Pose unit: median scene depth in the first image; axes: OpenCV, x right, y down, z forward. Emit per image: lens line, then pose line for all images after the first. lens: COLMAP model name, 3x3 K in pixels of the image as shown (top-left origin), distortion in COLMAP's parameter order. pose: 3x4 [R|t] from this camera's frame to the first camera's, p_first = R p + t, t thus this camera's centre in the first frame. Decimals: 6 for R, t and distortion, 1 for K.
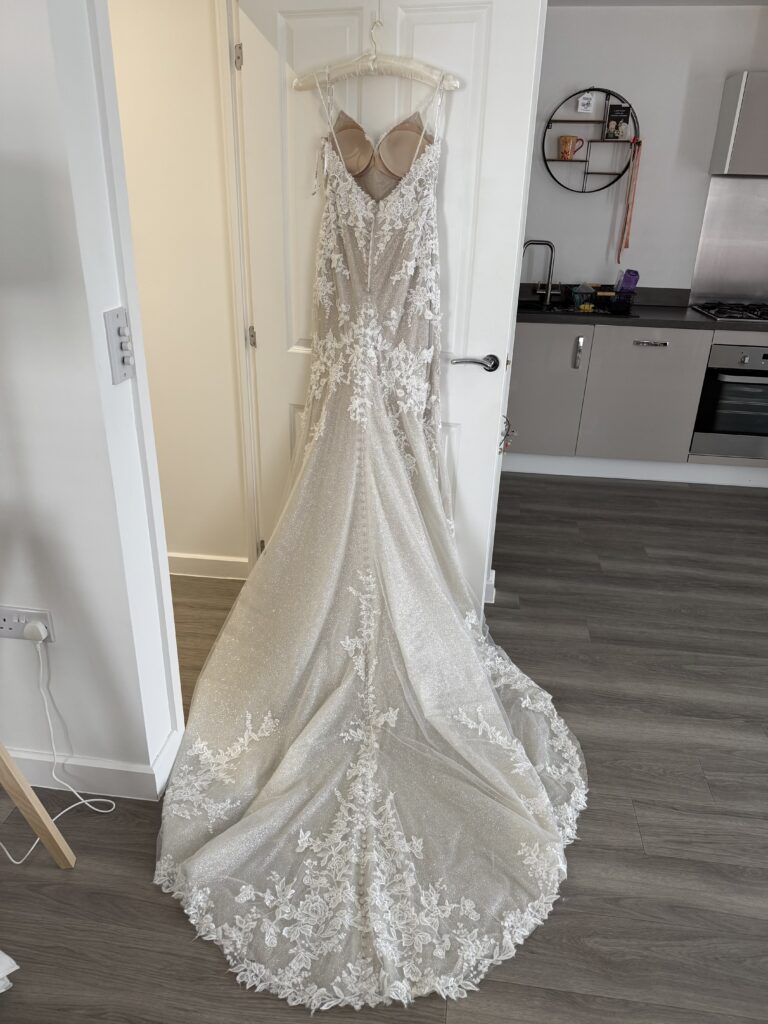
lens RADIAL K [[716.1, 0, 384.0], [0, 716.1, 512.0], [0, 0, 1]] dist [0.041586, -0.059938]
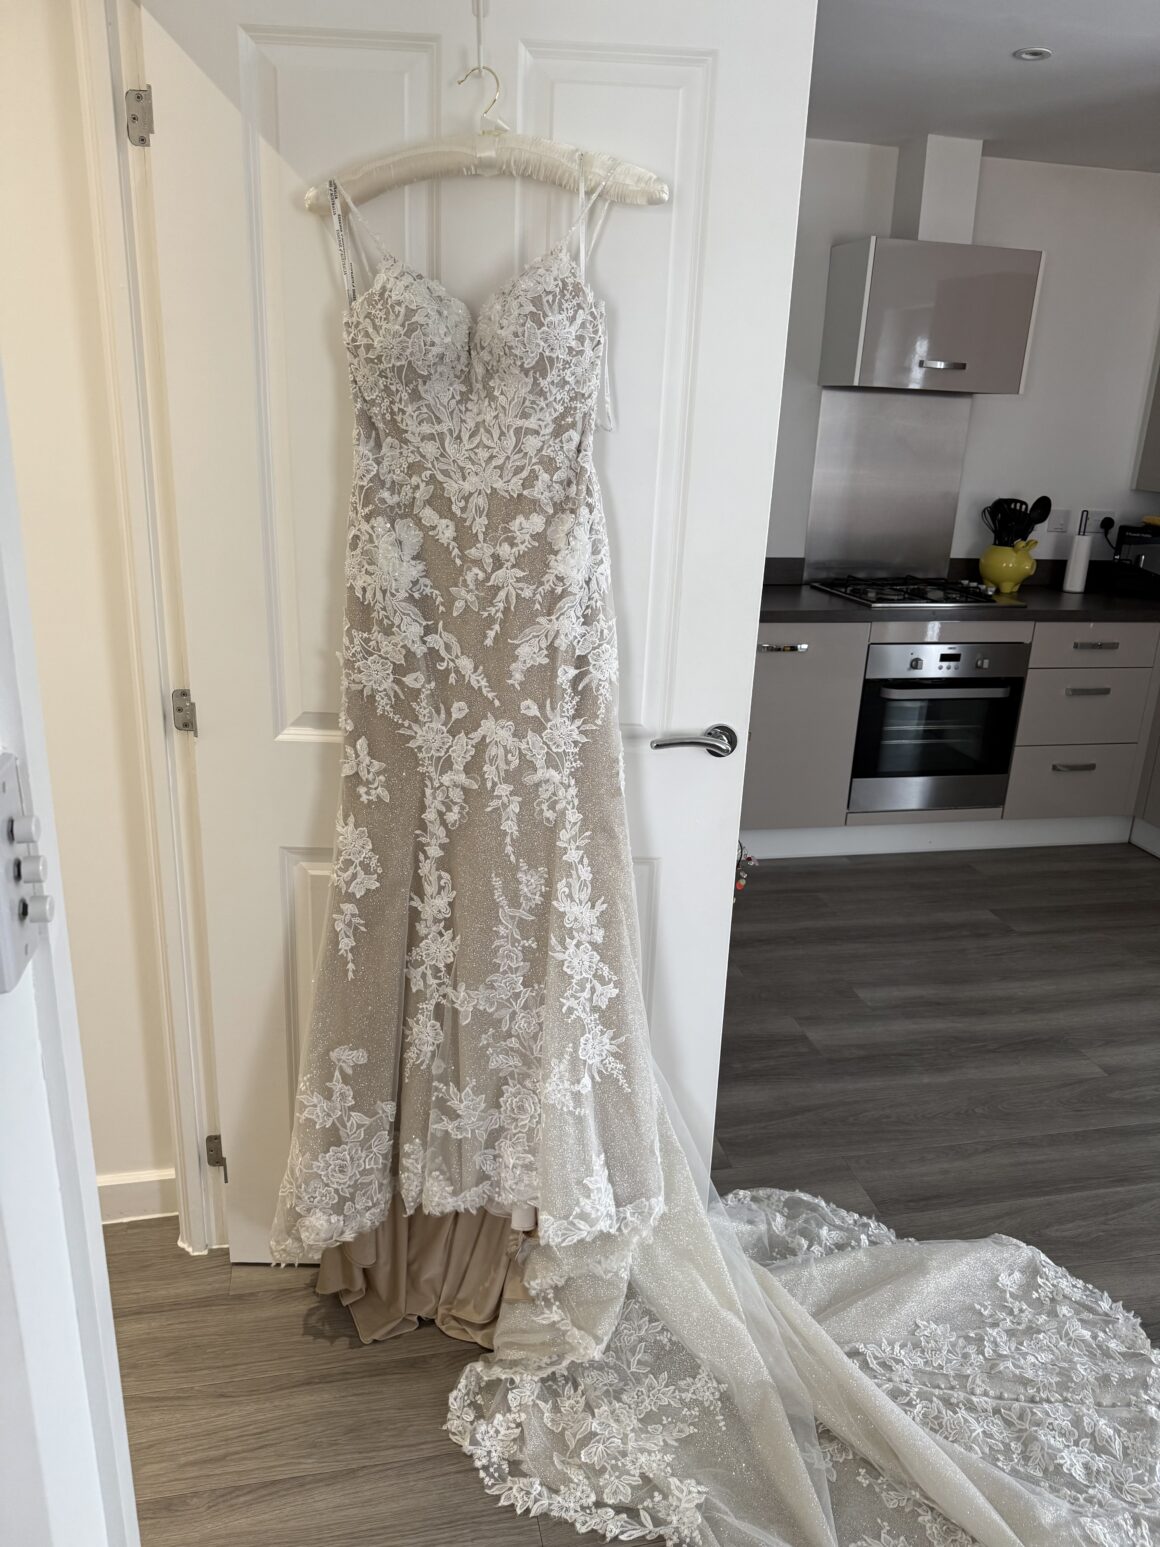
lens RADIAL K [[1081.8, 0, 580.0], [0, 1081.8, 773.5], [0, 0, 1]] dist [0.041586, -0.059938]
pose [[0.942547, -0.089743, 0.321793, -0.153462], [0.117004, 0.990912, -0.066360, -0.115562], [-0.312913, 0.100198, 0.944482, 0.244848]]
